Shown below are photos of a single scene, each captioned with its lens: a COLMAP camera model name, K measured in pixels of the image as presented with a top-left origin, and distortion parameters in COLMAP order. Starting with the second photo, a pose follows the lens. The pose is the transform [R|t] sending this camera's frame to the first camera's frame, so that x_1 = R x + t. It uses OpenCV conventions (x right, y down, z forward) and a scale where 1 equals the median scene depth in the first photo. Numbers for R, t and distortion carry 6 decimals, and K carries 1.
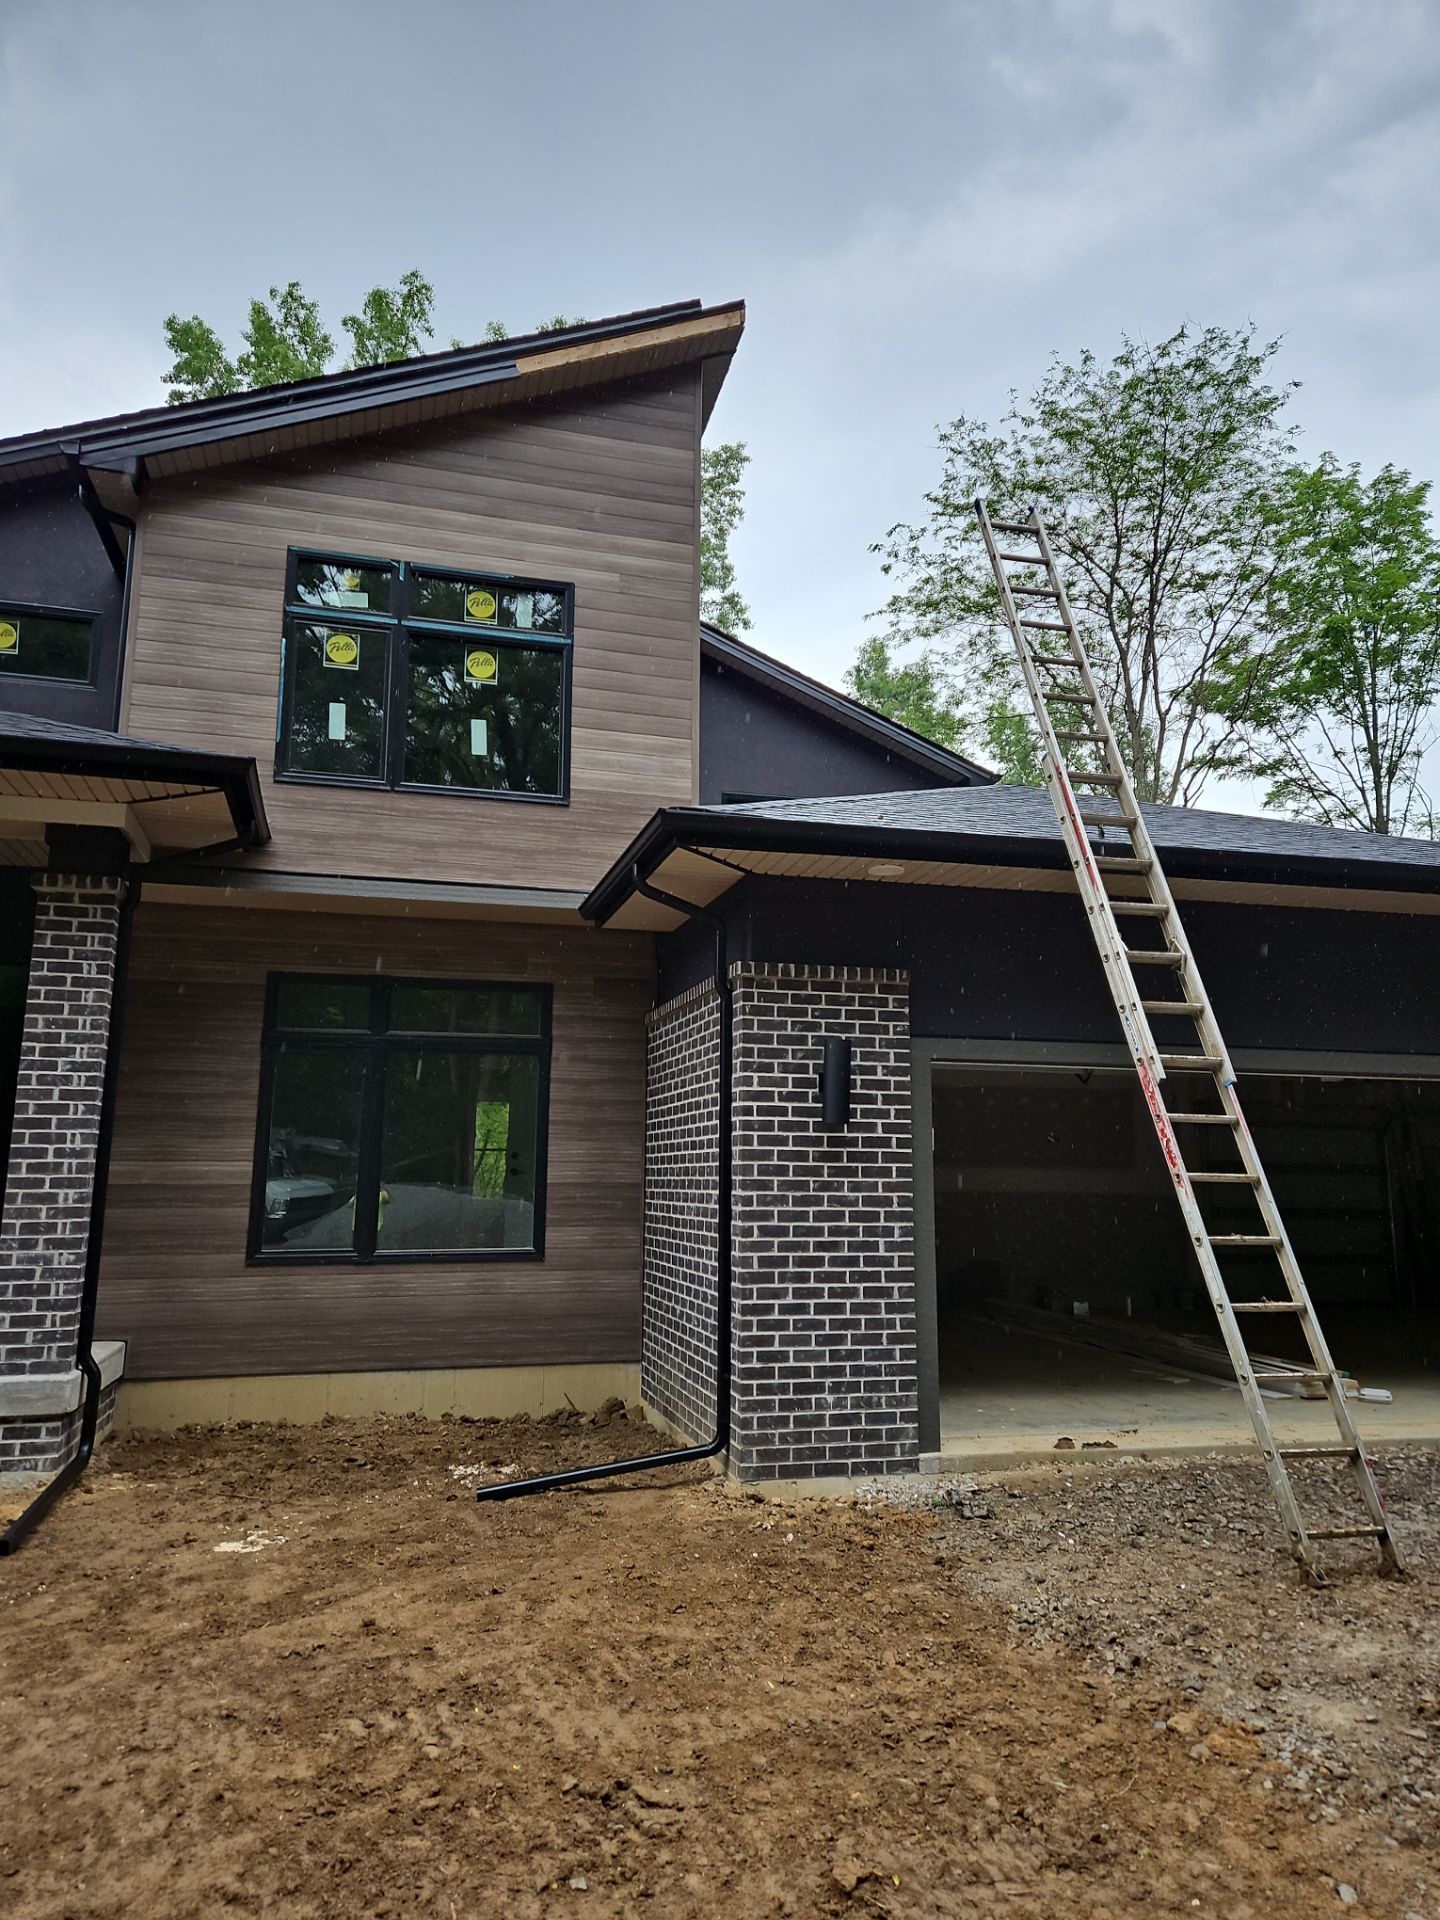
lens RADIAL K [[1307.8, 0, 722.6], [0, 1307.8, 940.8], [0, 0, 1]] dist [0.093043, -0.080045]
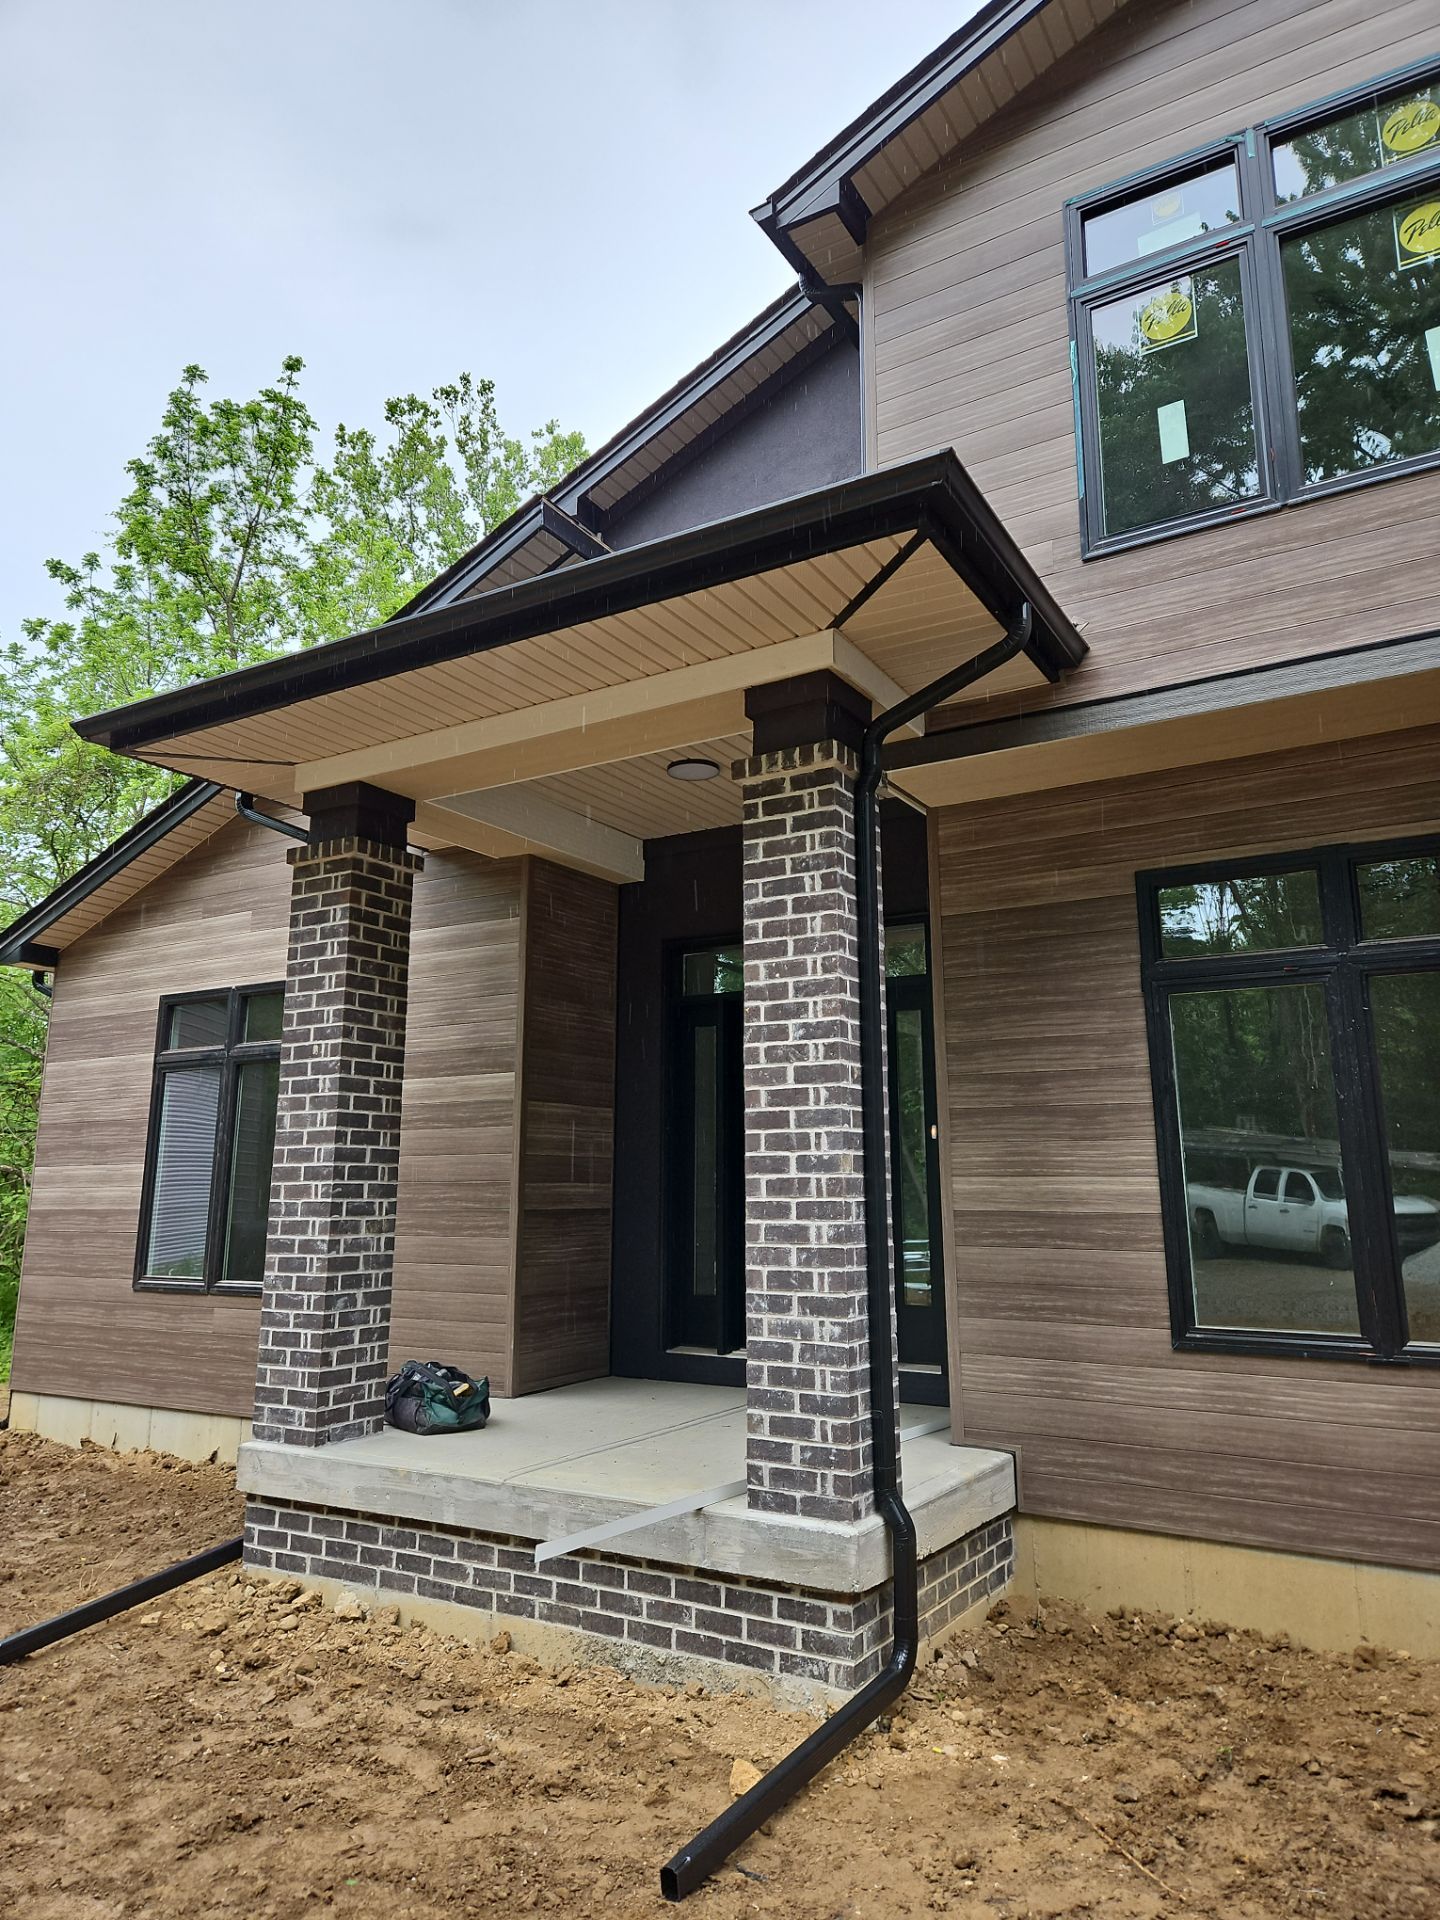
lens RADIAL K [[1275.5, 0, 702.8], [0, 1275.5, 932.0], [0, 0, 1]] dist [0.095390, -0.093166]
pose [[0.684159, -0.154130, -0.712861, -0.066419], [0.136176, 0.987222, -0.082758, 0.091023], [0.716508, -0.040455, 0.696405, 0.525741]]
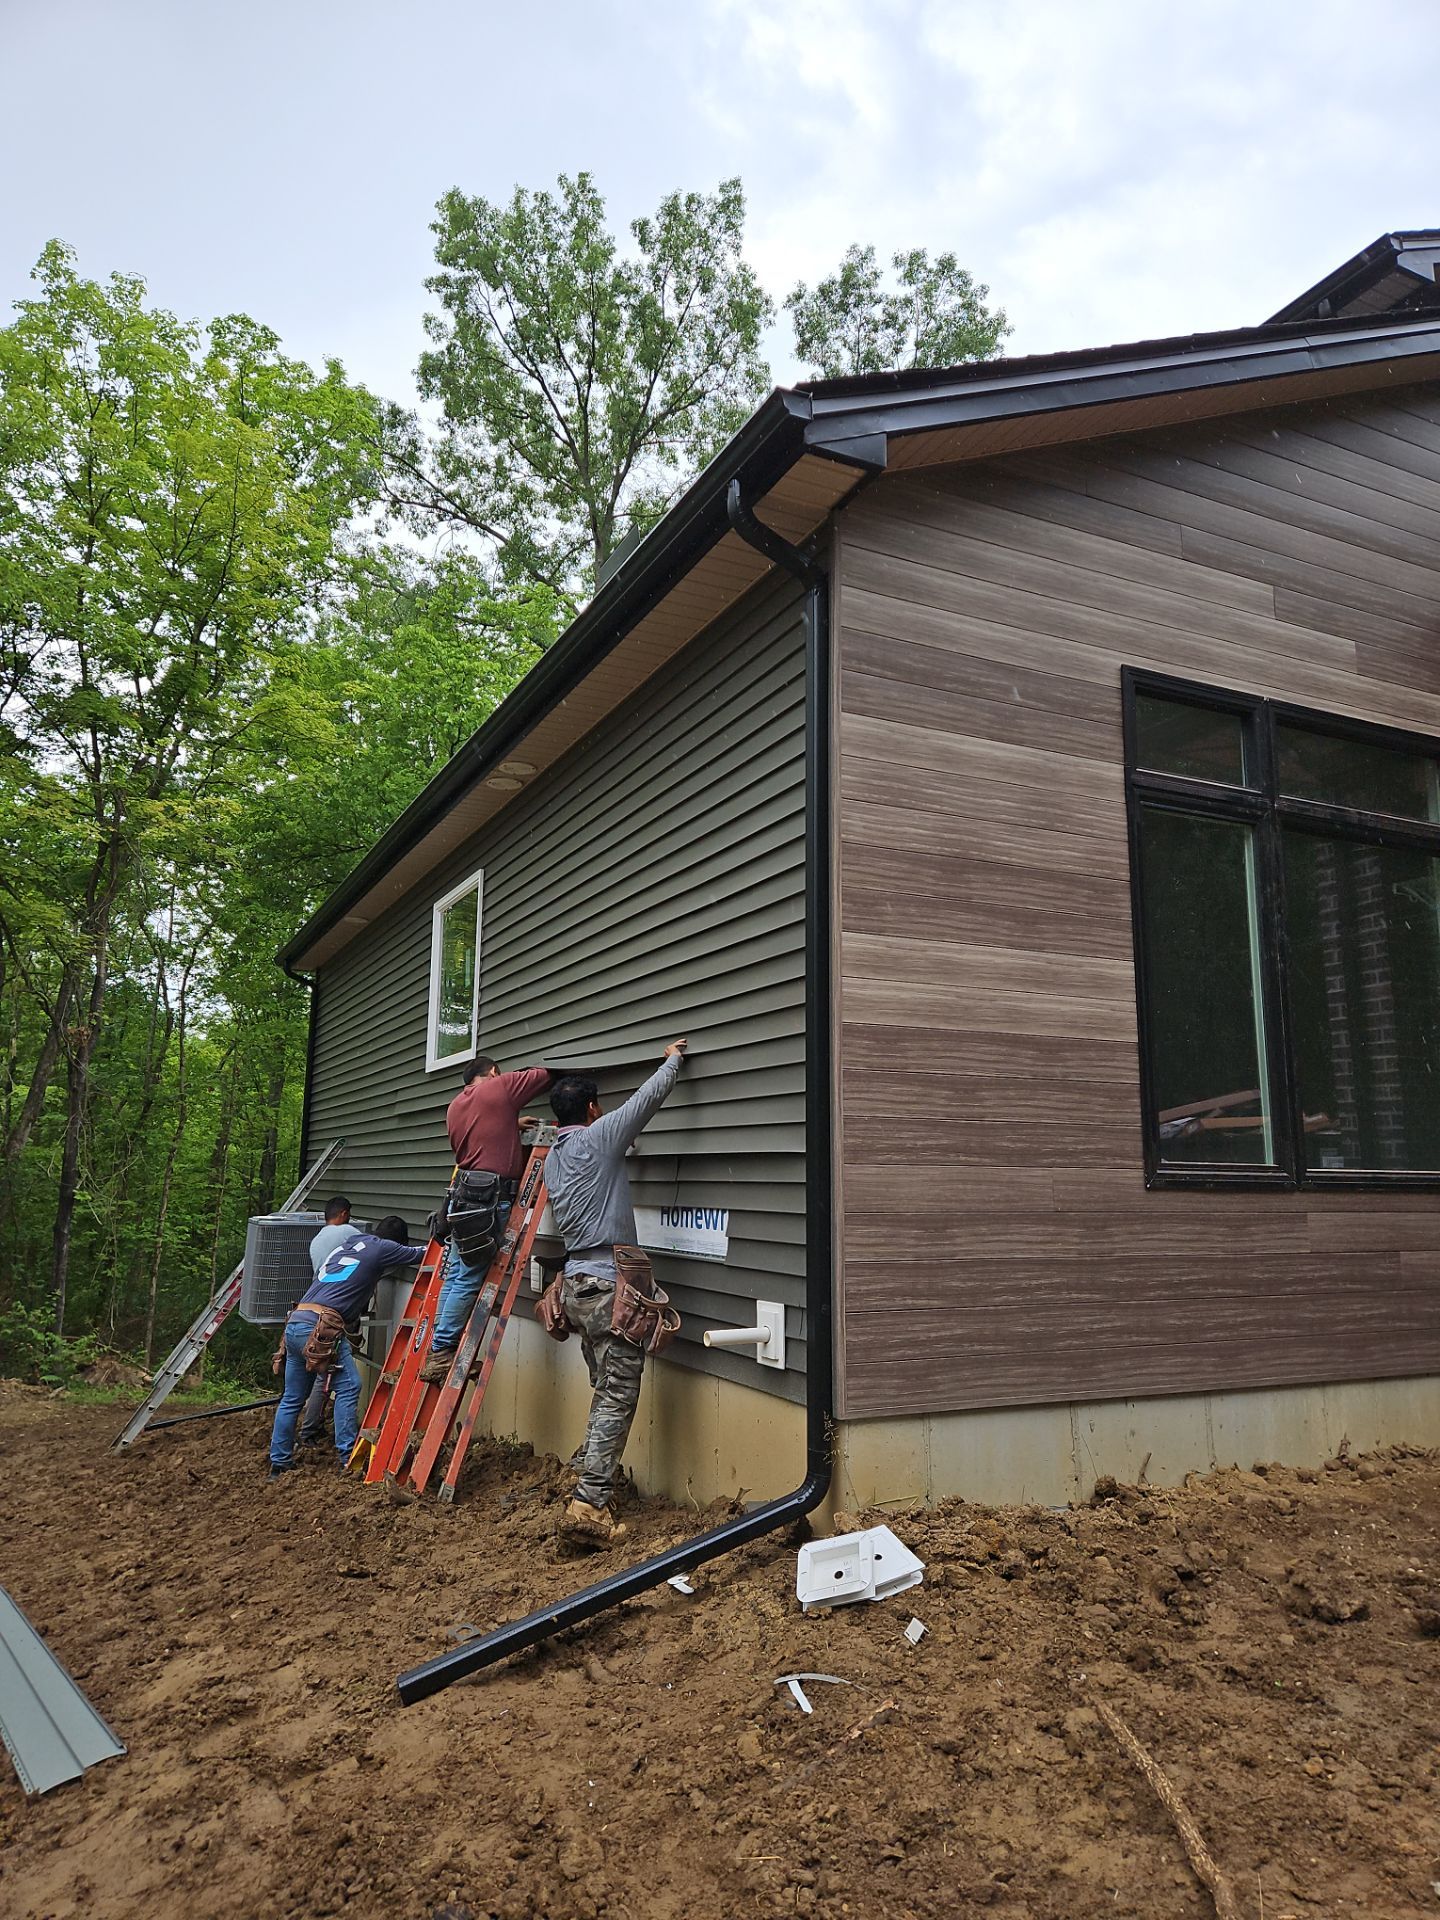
lens RADIAL K [[1283.0, 0, 729.7], [0, 1283.0, 958.0], [0, 0, 1]] dist [0.082955, -0.074585]
pose [[0.979223, 0.036257, 0.199520, -1.604970], [-0.039166, 0.999176, 0.010649, 0.131245], [-0.198970, -0.018242, 0.979836, 0.387082]]
